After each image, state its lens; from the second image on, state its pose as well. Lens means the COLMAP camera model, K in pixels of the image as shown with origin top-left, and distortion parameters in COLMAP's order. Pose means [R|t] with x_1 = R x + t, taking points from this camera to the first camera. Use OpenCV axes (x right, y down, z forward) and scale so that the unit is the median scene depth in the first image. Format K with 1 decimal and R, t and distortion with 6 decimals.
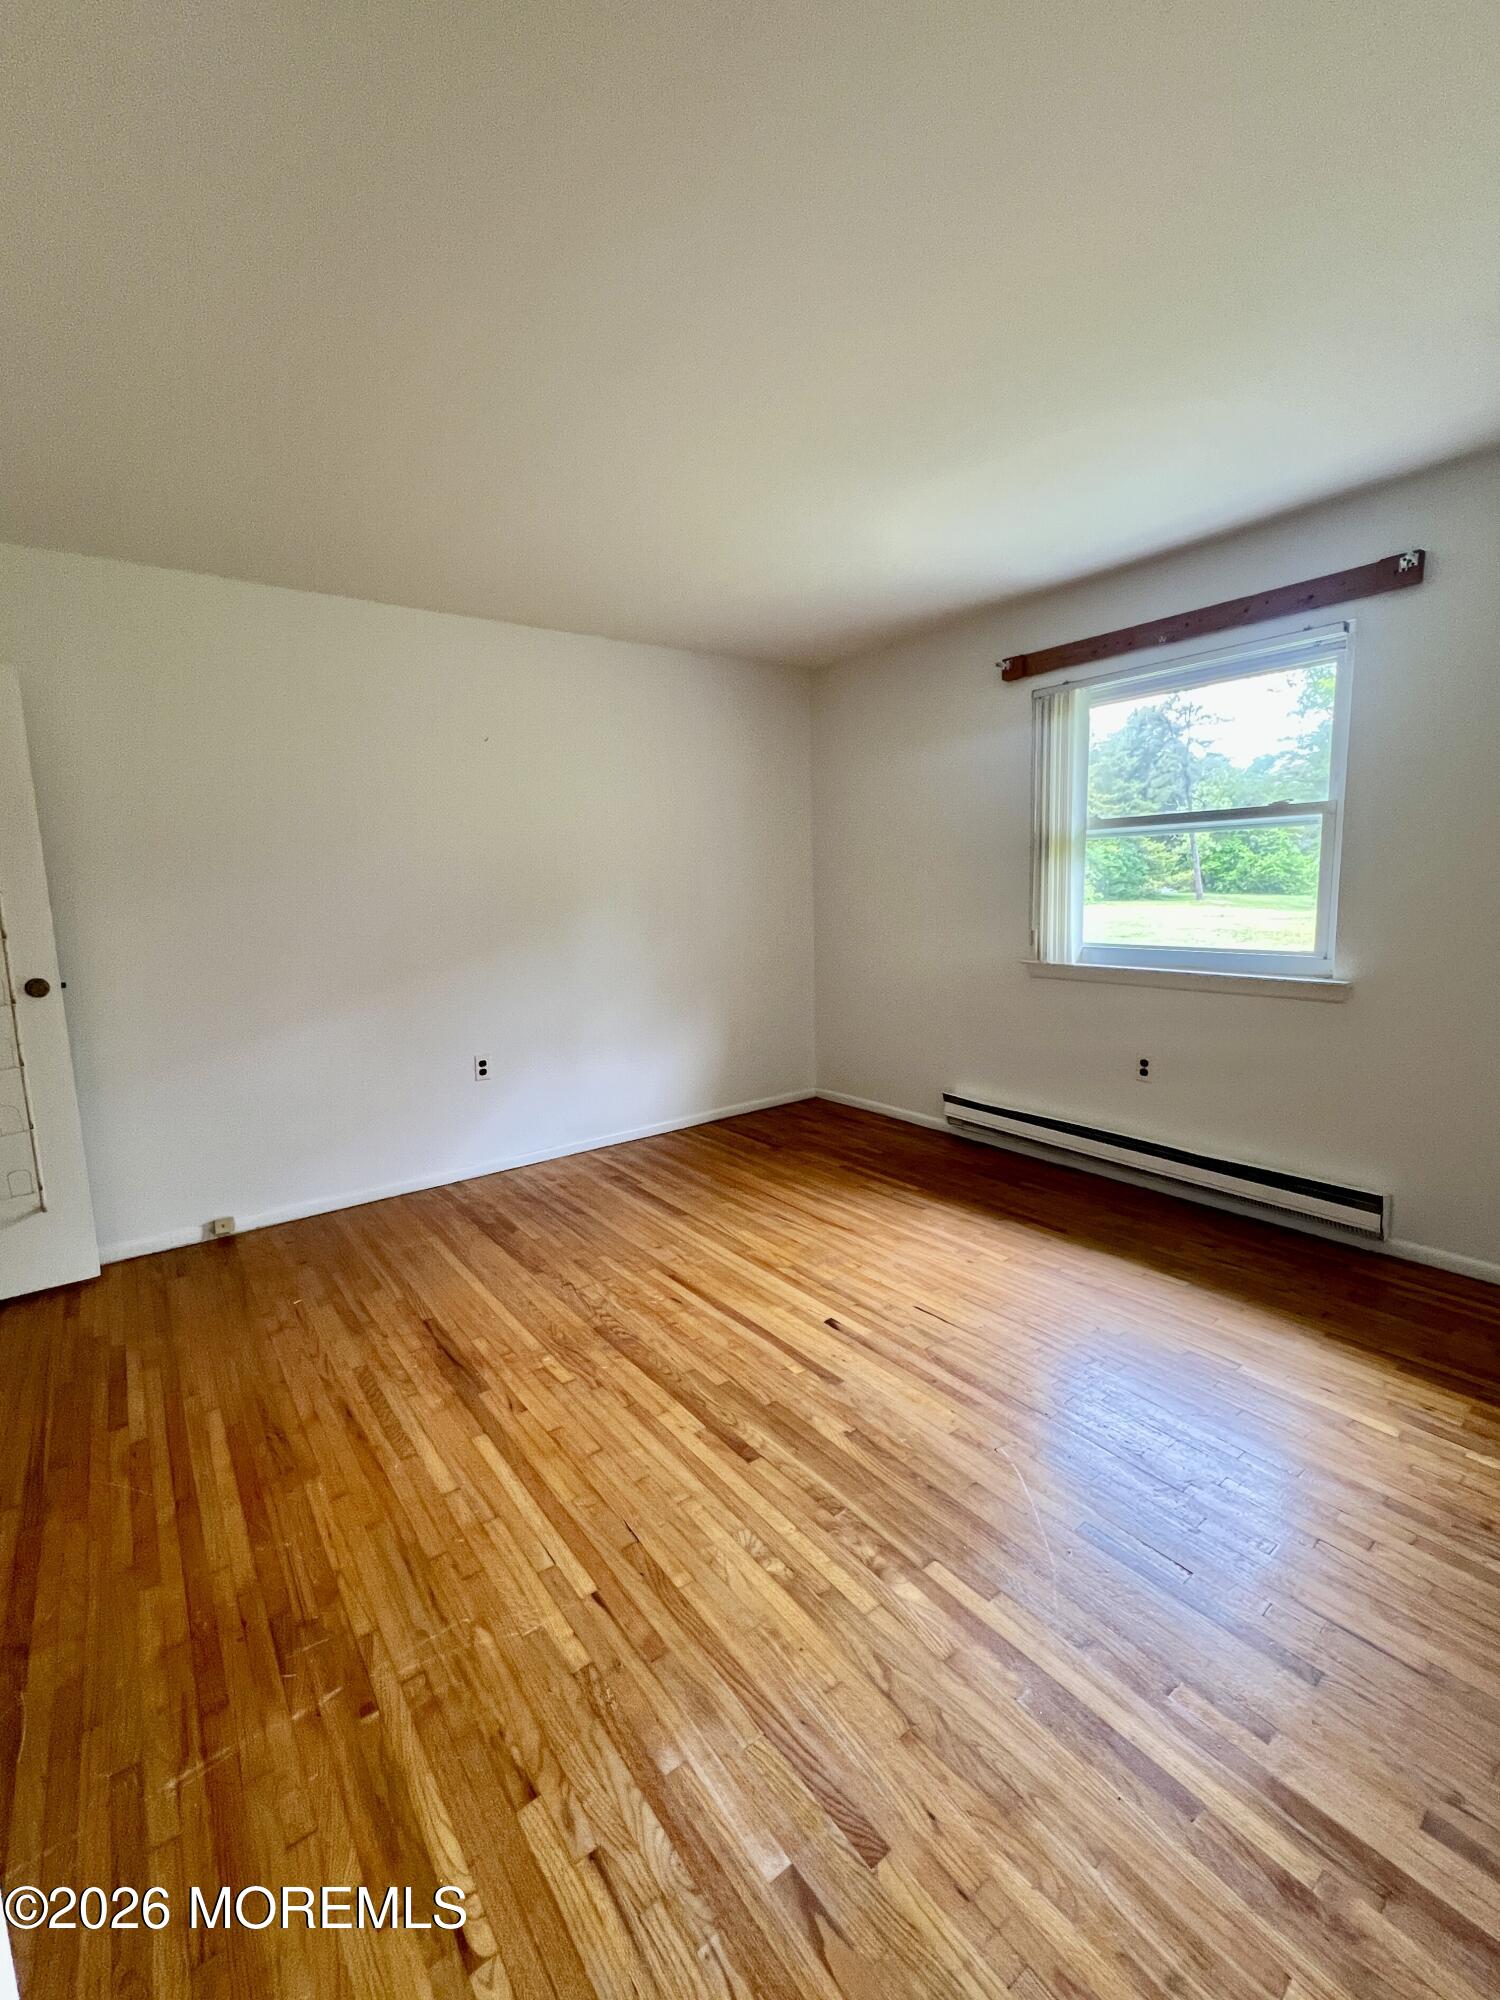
lens RADIAL K [[856.3, 0, 750.0], [0, 856.3, 1000.0], [0, 0, 1]] dist [-0.000059, 0.000045]
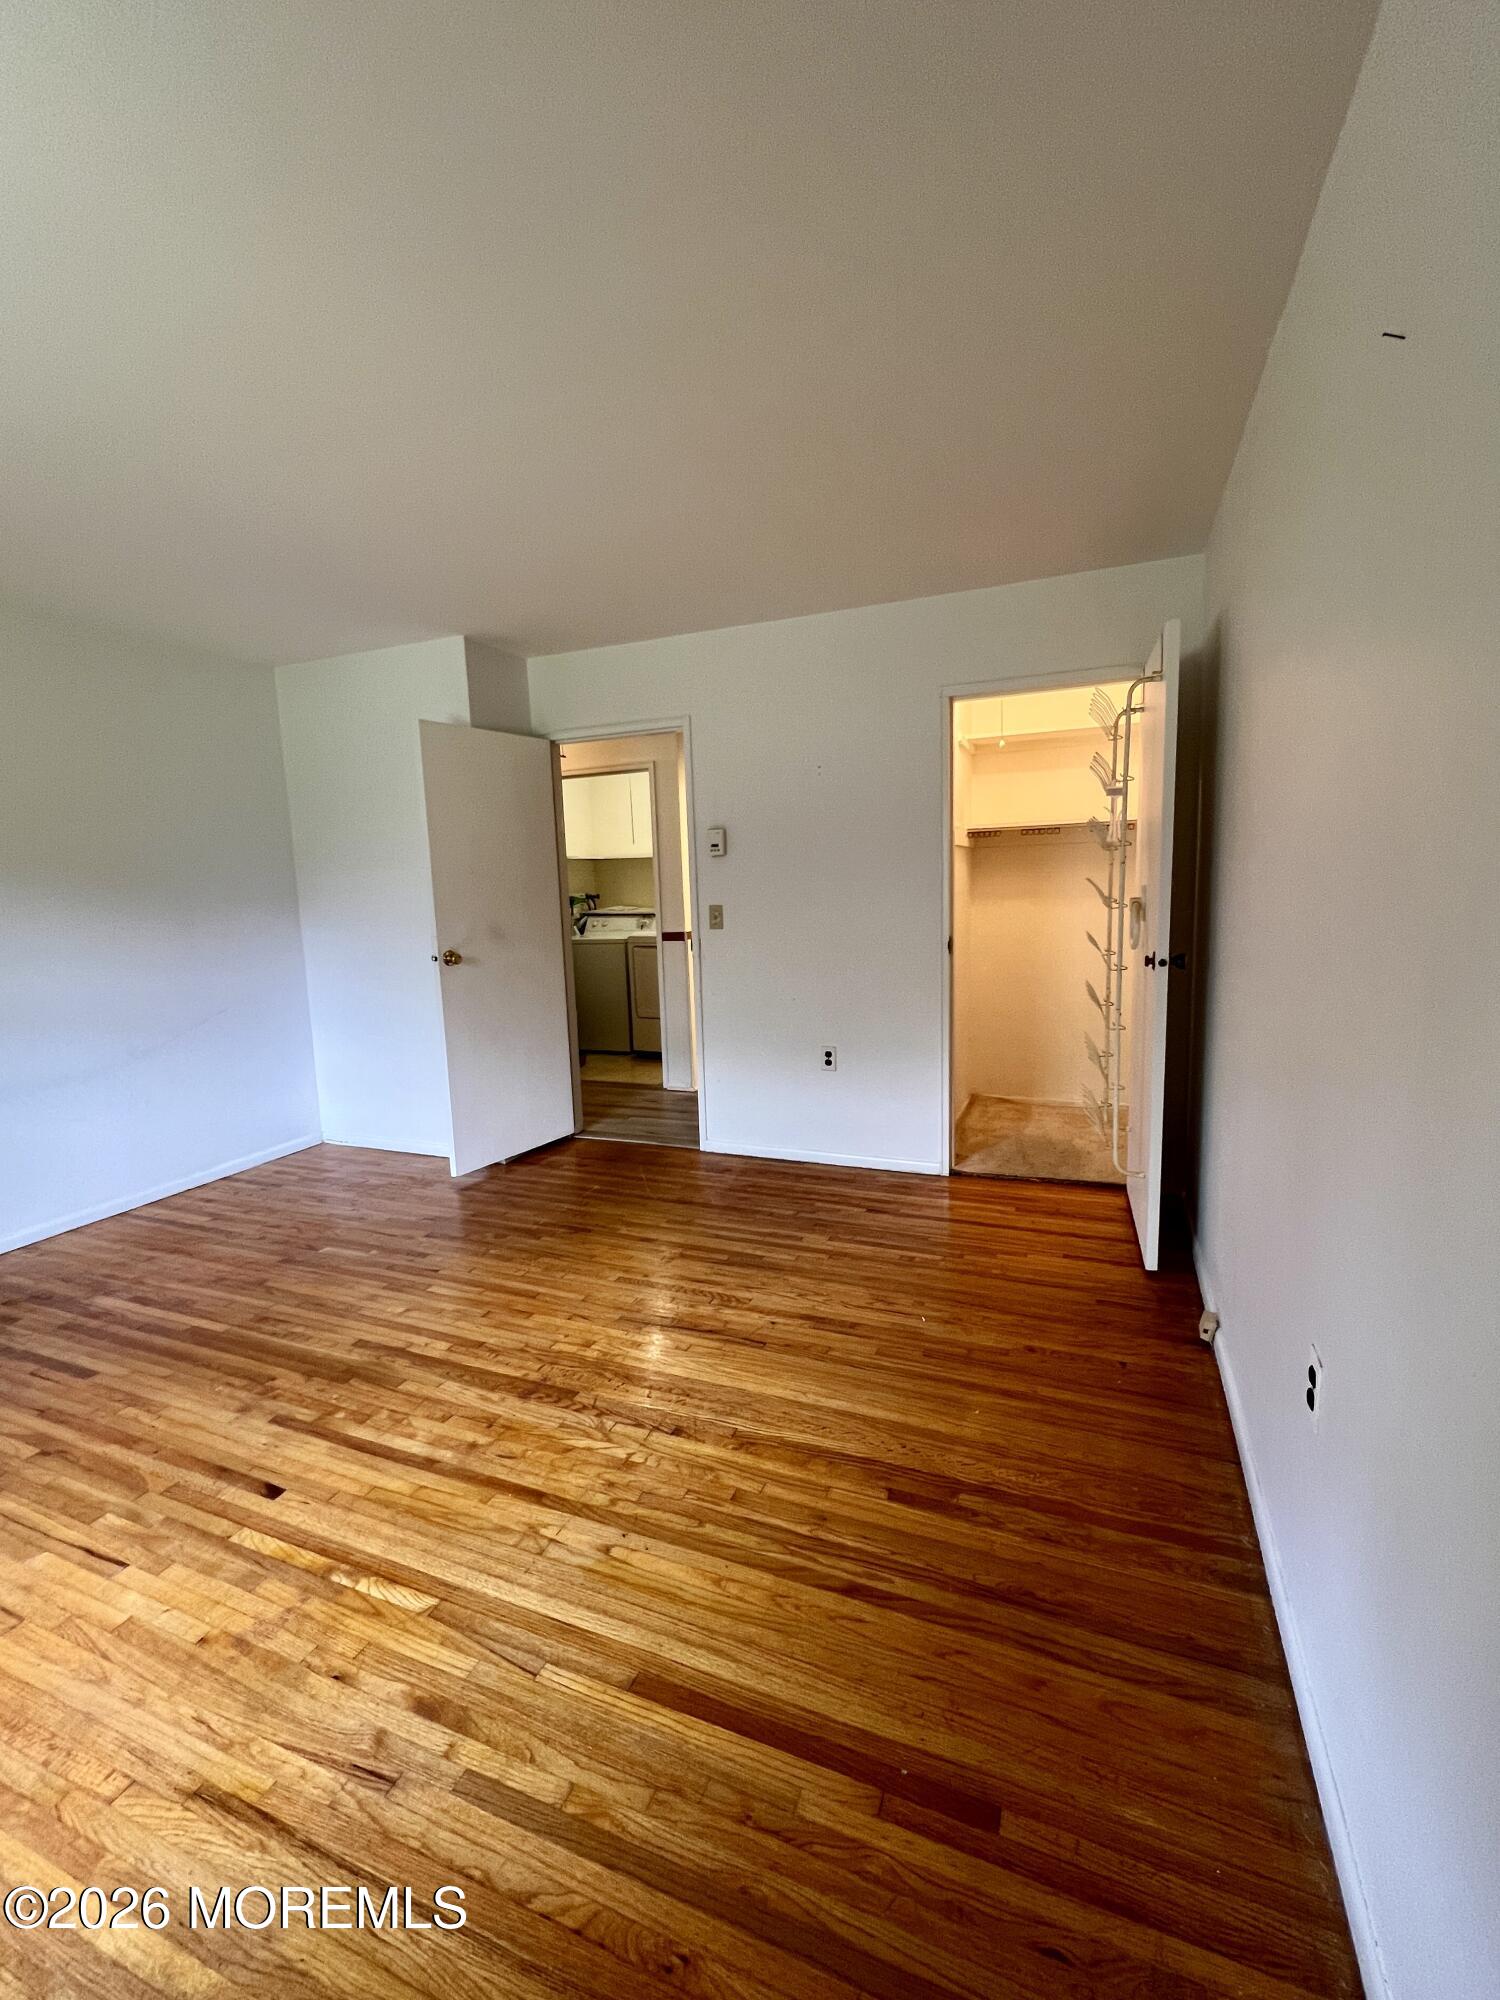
lens RADIAL K [[856.3, 0, 750.0], [0, 856.3, 1000.0], [0, 0, 1]] dist [-0.000059, 0.000045]
pose [[-0.859226, 0.128927, -0.495084, 0.052037], [-0.011220, 0.962743, 0.270184, -0.246837], [0.511473, 0.237704, -0.825768, 1.714472]]
